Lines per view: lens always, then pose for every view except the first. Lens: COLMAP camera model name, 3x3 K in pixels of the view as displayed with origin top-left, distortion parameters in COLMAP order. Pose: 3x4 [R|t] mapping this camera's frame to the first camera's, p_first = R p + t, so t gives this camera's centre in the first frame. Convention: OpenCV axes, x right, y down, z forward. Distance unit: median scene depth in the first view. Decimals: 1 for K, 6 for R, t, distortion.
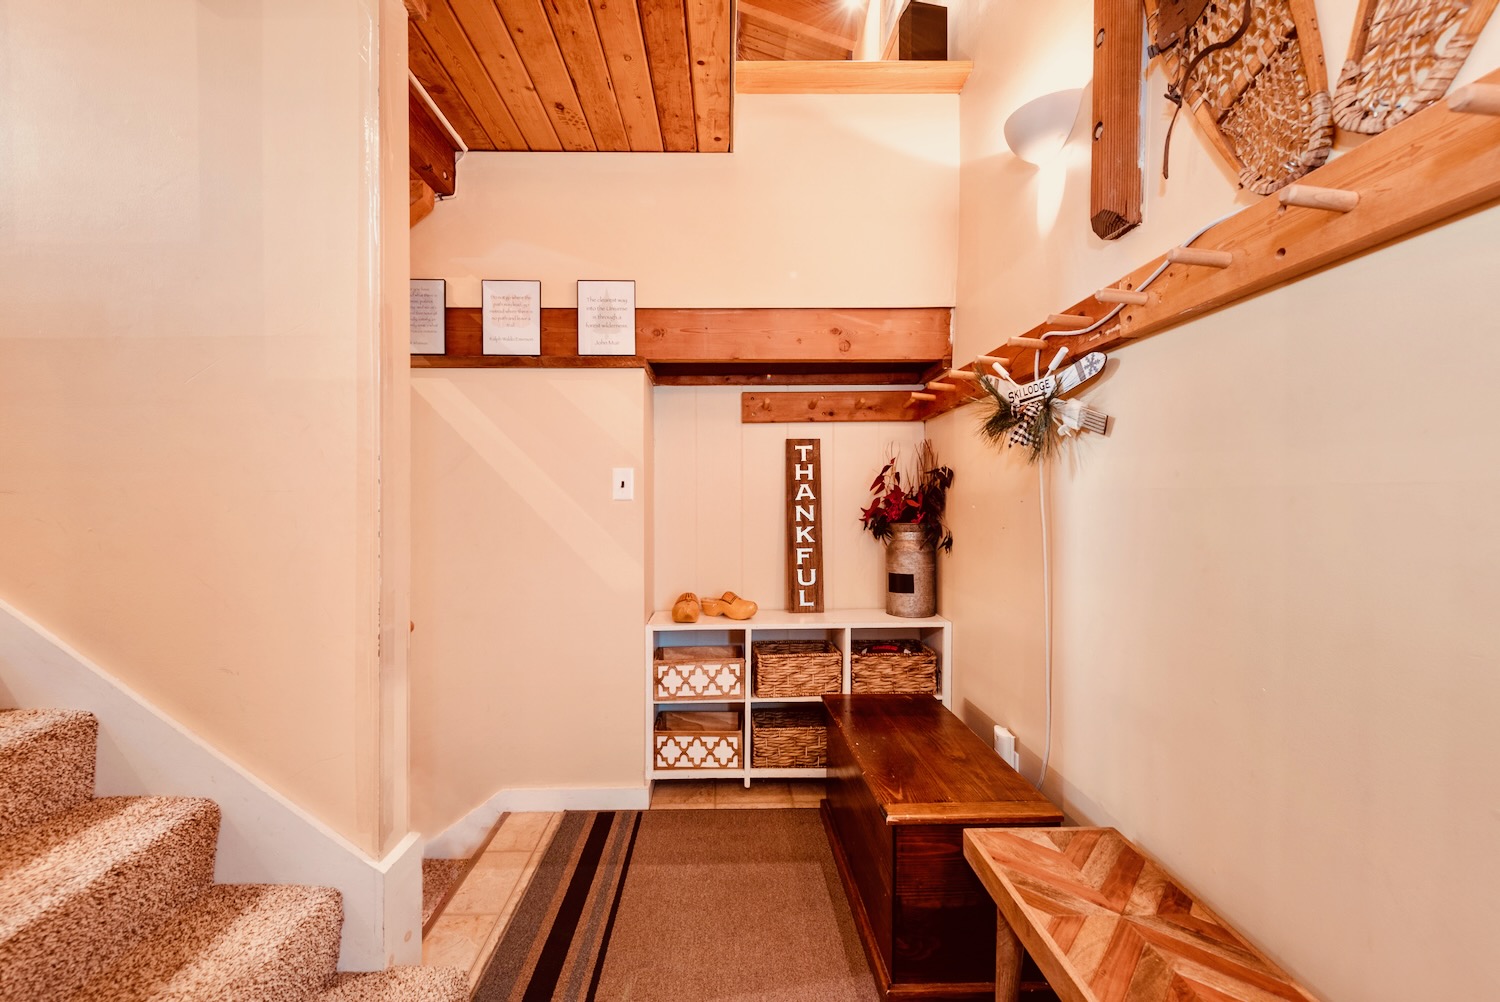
lens RADIAL K [[597.8, 0, 741.8], [0, 597.8, 510.2], [0, 0, 1]] dist [0.017231, -0.003421]
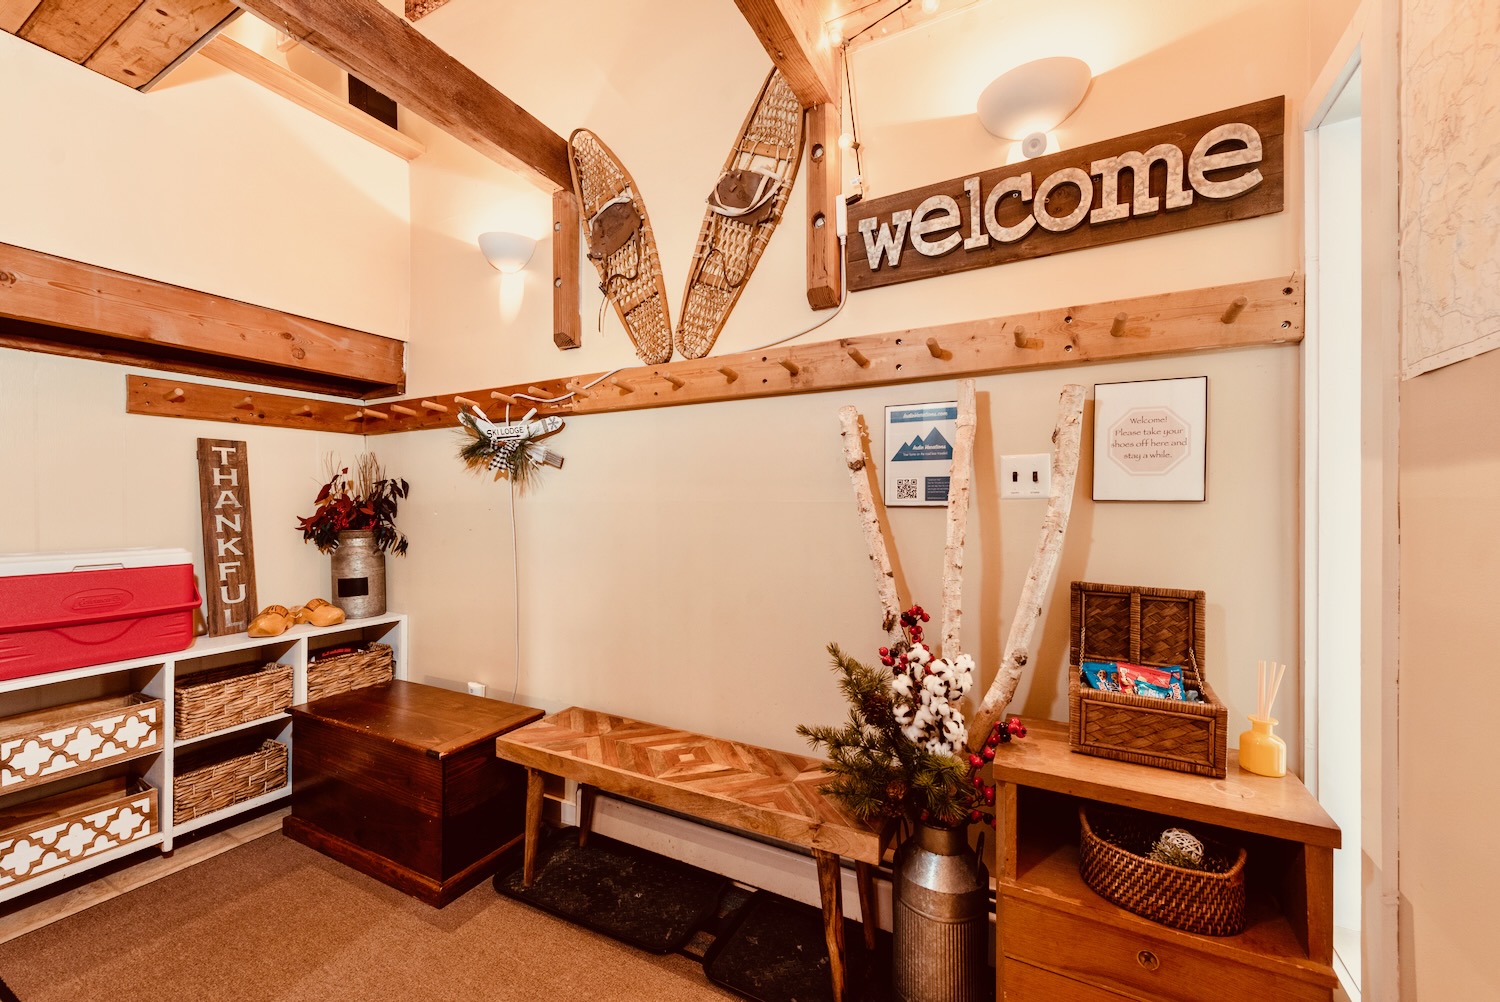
lens RADIAL K [[597.8, 0, 746.8], [0, 597.8, 504.9], [0, 0, 1]] dist [0.017231, -0.003421]
pose [[0.483039, 0.000307, 0.875599, -0.343987], [0.014897, 0.999852, -0.008569, -0.003321], [-0.875472, 0.017183, 0.482963, -0.128629]]
